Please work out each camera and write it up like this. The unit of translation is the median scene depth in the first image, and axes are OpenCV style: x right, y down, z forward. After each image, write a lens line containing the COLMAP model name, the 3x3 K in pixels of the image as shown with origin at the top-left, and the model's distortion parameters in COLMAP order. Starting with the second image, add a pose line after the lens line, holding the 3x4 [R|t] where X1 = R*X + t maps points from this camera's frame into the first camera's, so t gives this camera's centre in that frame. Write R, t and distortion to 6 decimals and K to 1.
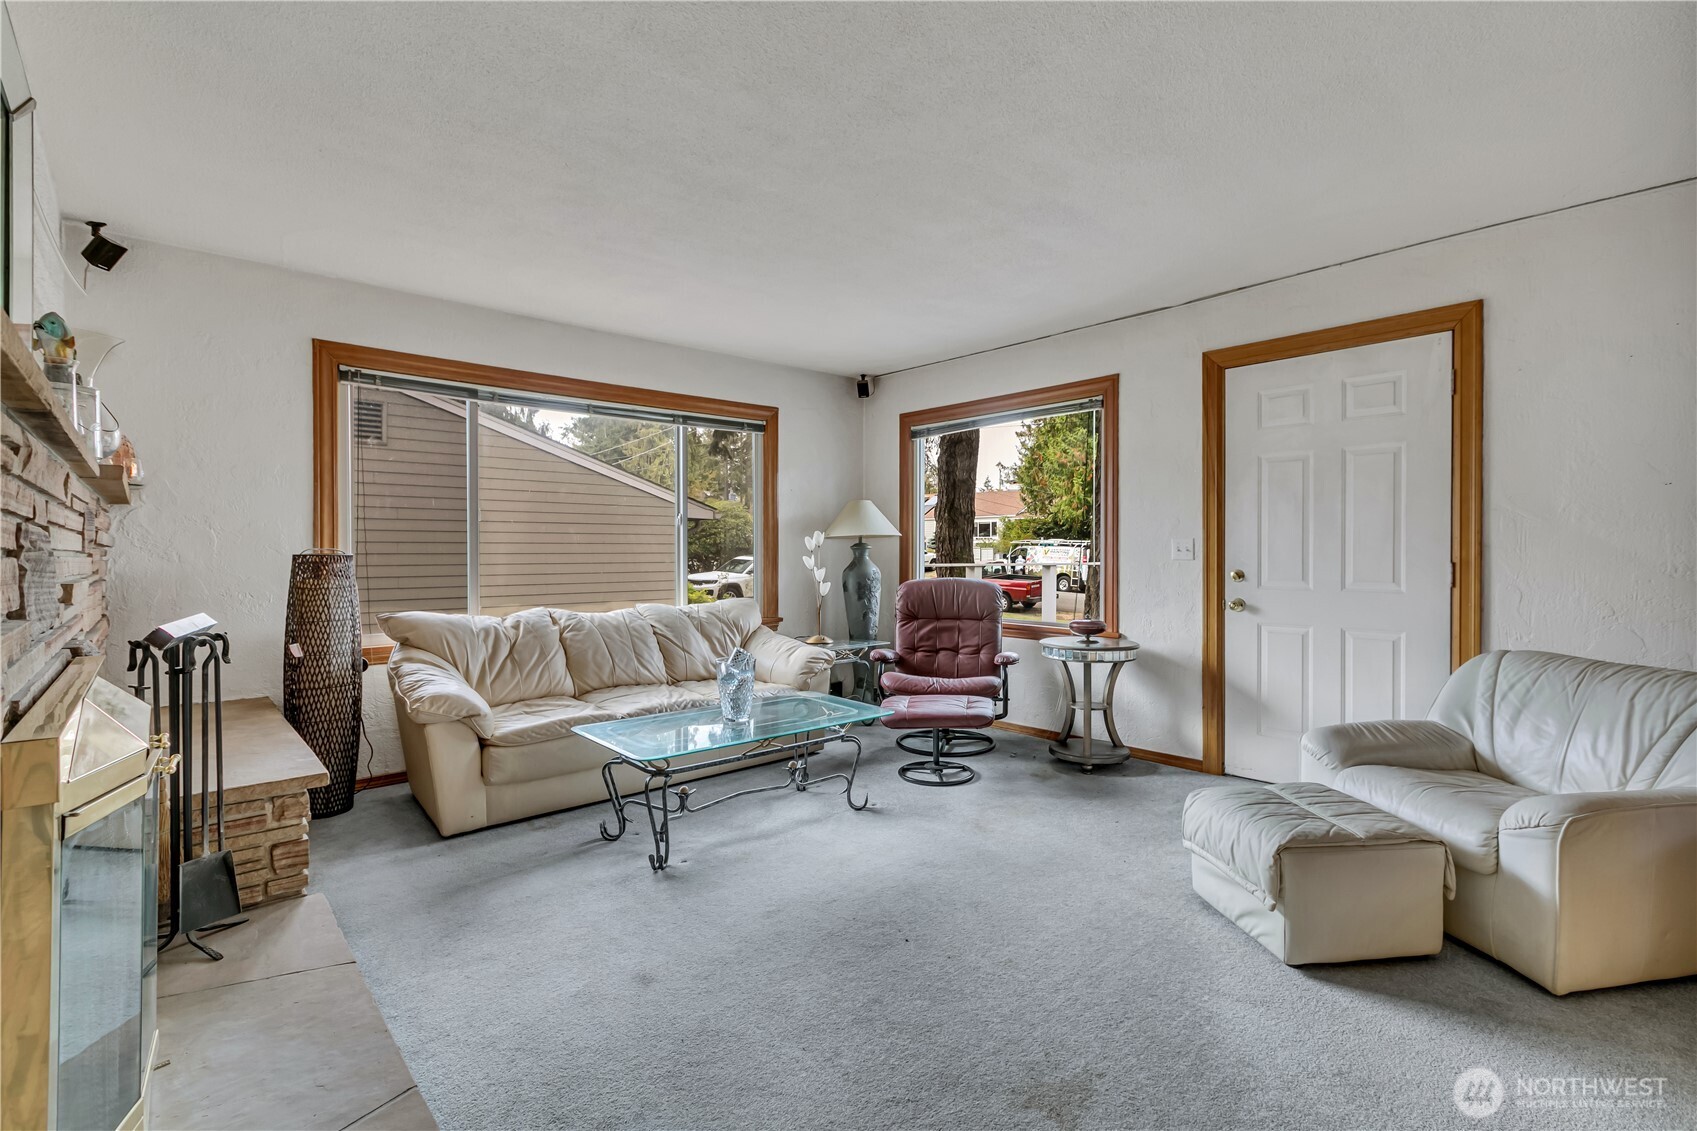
lens RADIAL K [[785.9, 0, 863.3], [0, 785.9, 523.4], [0, 0, 1]] dist [0.000727, 0.000524]
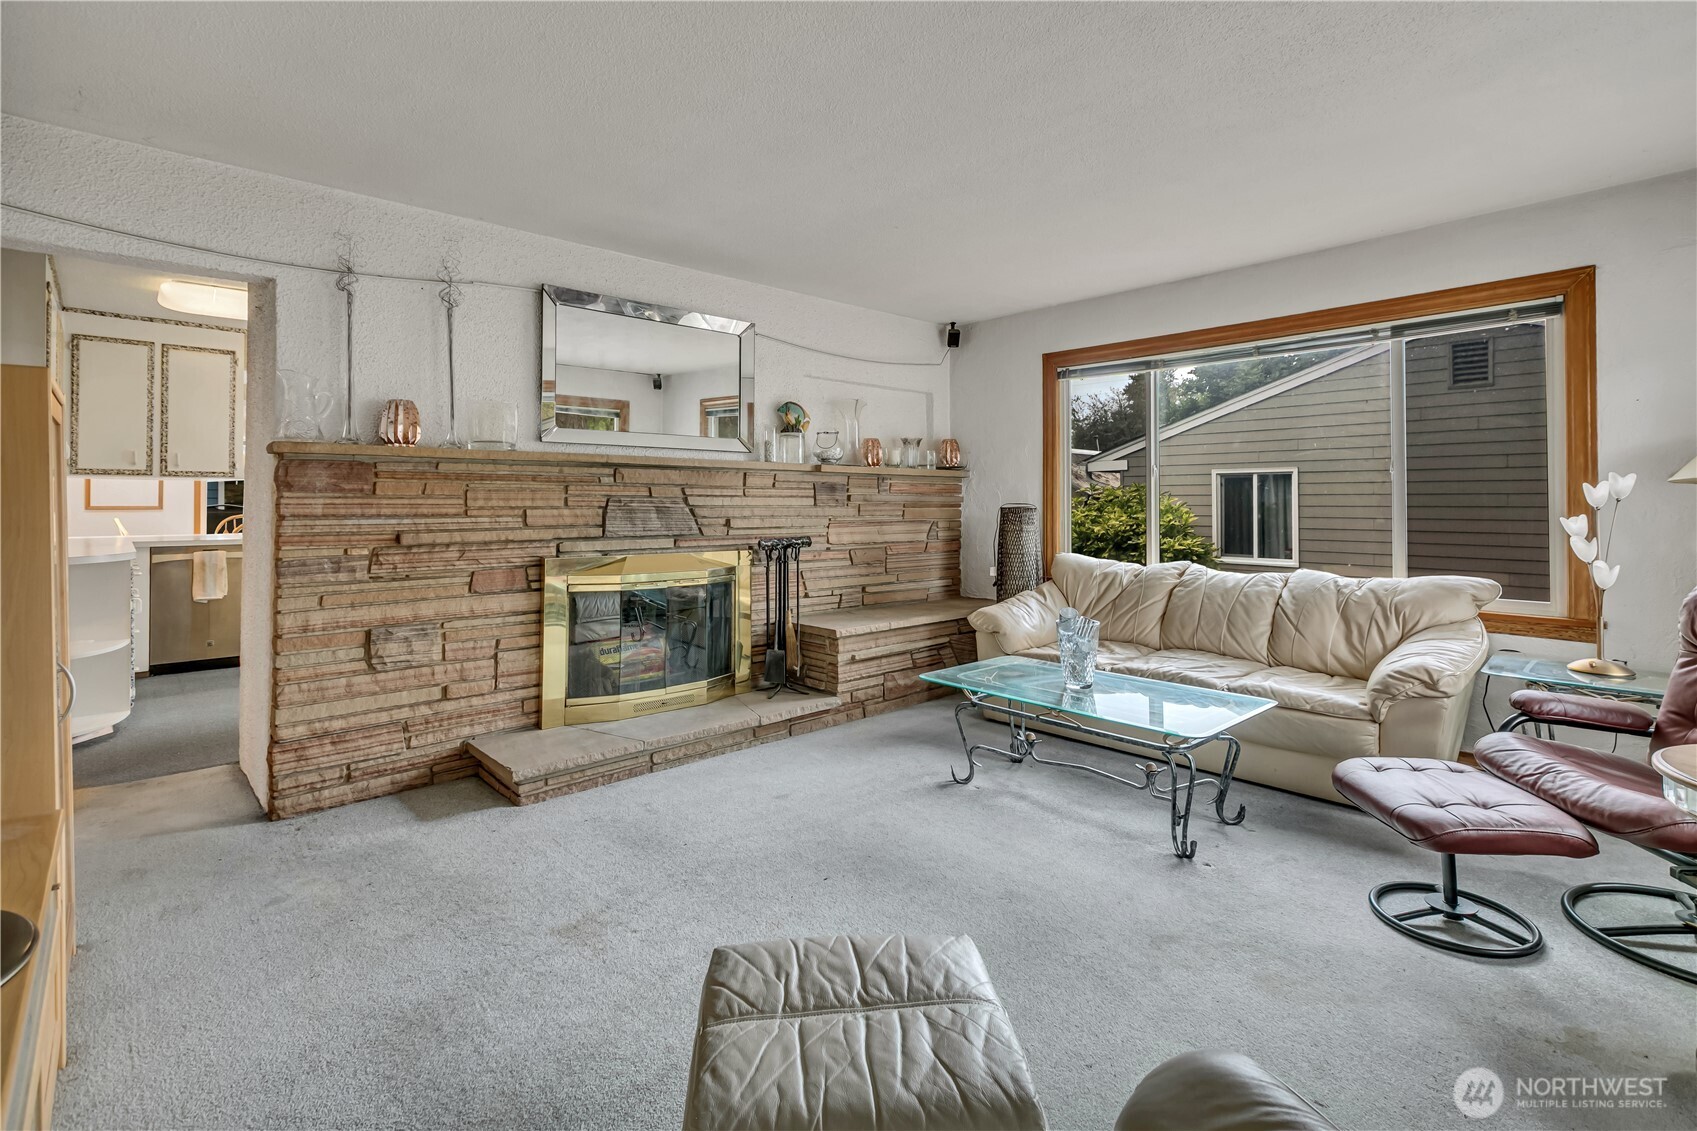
lens RADIAL K [[778.6, 0, 851.0], [0, 778.6, 489.1], [0, 0, 1]] dist [-0.001198, -0.000229]
pose [[0.017266, -0.014901, -0.999740, 0.641271], [0.035989, 0.999250, -0.014272, 0.012276], [0.999203, -0.035733, 0.017790, 0.596204]]
